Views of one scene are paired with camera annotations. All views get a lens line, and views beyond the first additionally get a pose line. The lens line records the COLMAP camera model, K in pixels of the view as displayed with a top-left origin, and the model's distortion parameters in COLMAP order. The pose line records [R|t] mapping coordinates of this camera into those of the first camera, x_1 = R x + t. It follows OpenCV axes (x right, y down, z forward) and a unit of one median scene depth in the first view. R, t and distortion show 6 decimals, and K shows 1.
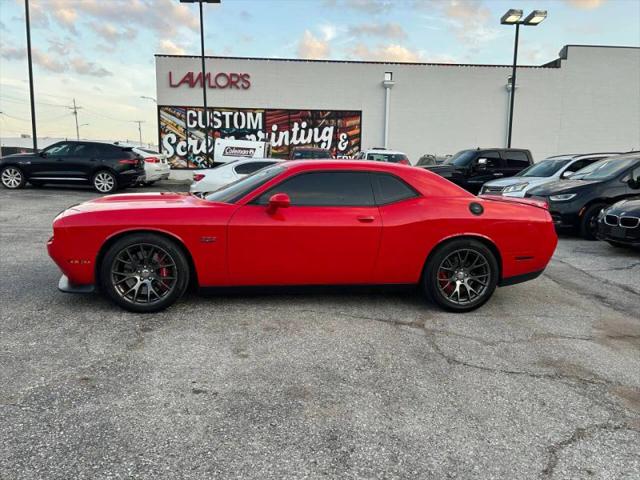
lens RADIAL K [[511.8, 0, 320.9], [0, 511.8, 245.0], [0, 0, 1]] dist [0.055513, -0.063205]
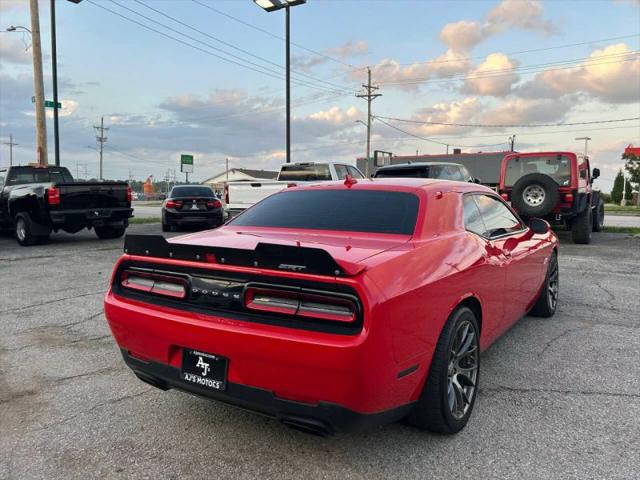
lens RADIAL K [[512.5, 0, 321.8], [0, 512.5, 238.9], [0, 0, 1]] dist [0.050821, -0.054475]
pose [[-0.683493, 0.034560, -0.729139, 0.204395], [-0.131017, 0.976849, 0.169116, -0.059859], [0.718103, 0.211119, -0.663141, 0.443792]]
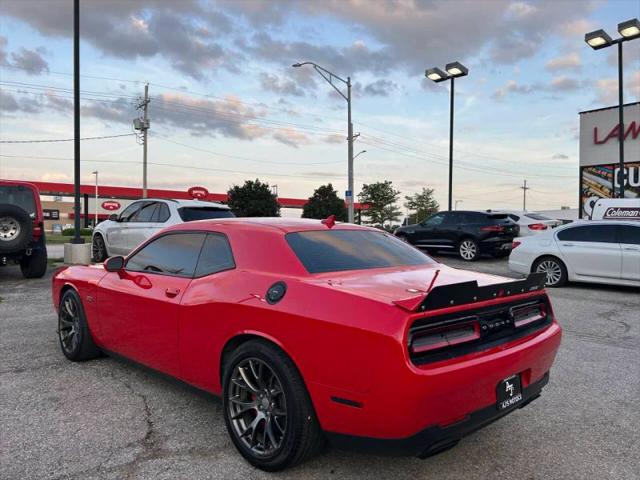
lens RADIAL K [[512.5, 0, 323.3], [0, 512.5, 242.8], [0, 0, 1]] dist [0.050821, -0.054475]
pose [[0.569703, 0.002597, -0.821847, 0.224070], [-0.115732, 0.990284, -0.077096, -0.024174], [0.813661, 0.139035, 0.564468, 0.193457]]
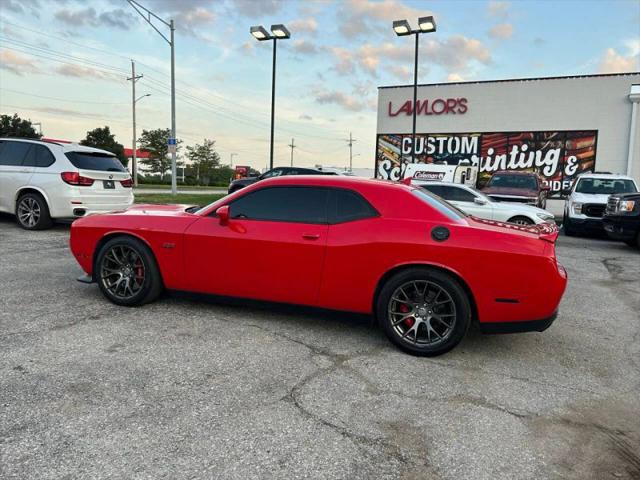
lens RADIAL K [[511.8, 0, 322.9], [0, 511.8, 235.9], [0, 0, 1]] dist [0.055513, -0.063205]
pose [[0.872925, 0.059551, -0.484205, 0.148169], [-0.093089, 0.994618, -0.045495, -0.003008], [0.478890, 0.084787, 0.873771, 0.049075]]
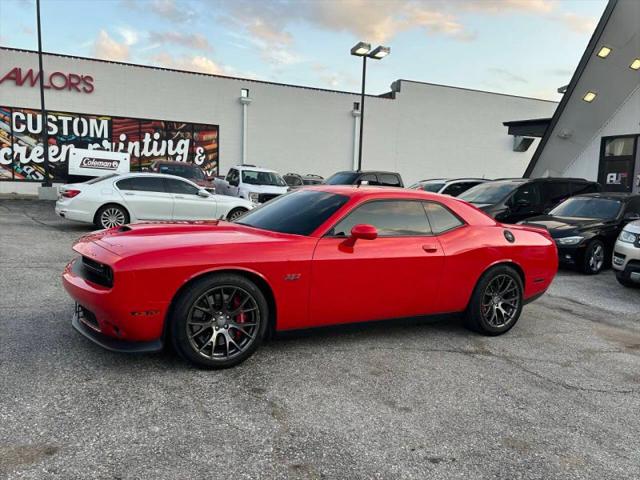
lens RADIAL K [[511.8, 0, 322.9], [0, 511.8, 242.6], [0, 0, 1]] dist [0.055513, -0.063205]
pose [[0.934276, -0.019242, 0.356030, -0.120199], [0.030314, 0.999214, -0.025543, -0.011593], [-0.355259, 0.034656, 0.934125, 0.038813]]
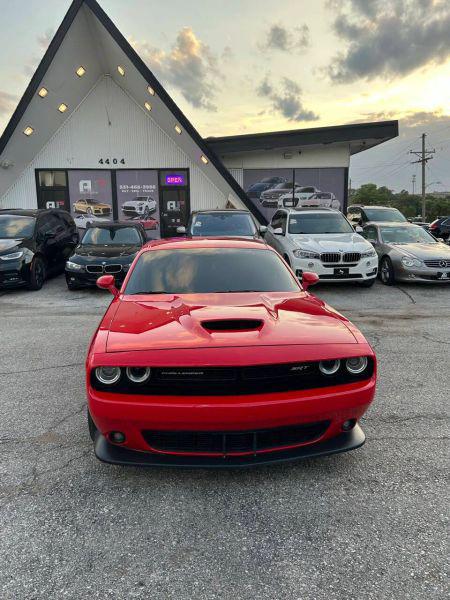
lens RADIAL K [[479.8, 0, 227.4], [0, 479.8, 301.6], [0, 0, 1]] dist [0.055513, -0.063205]
pose [[0.062554, -0.194737, 0.978859, -0.283525], [0.153860, 0.970936, 0.183329, -0.064793], [-0.986111, 0.139140, 0.090698, 0.272217]]
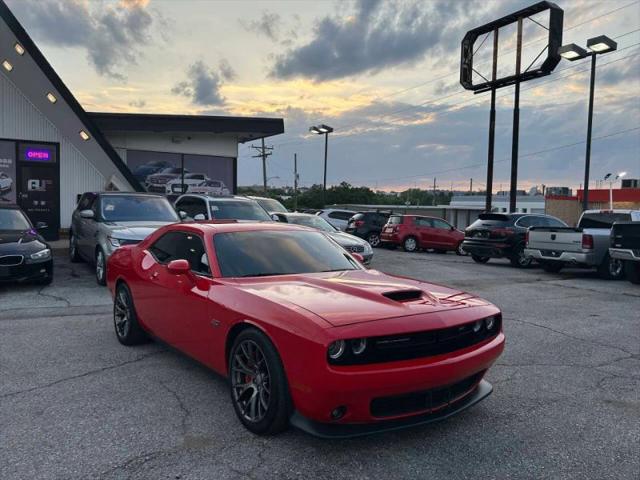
lens RADIAL K [[511.8, 0, 320.3], [0, 511.8, 240.8], [0, 0, 1]] dist [0.055513, -0.063205]
pose [[-0.447297, -0.088472, 0.889999, -0.283174], [0.096513, 0.984510, 0.146373, -0.079764], [-0.889163, 0.151369, -0.431830, 0.399785]]
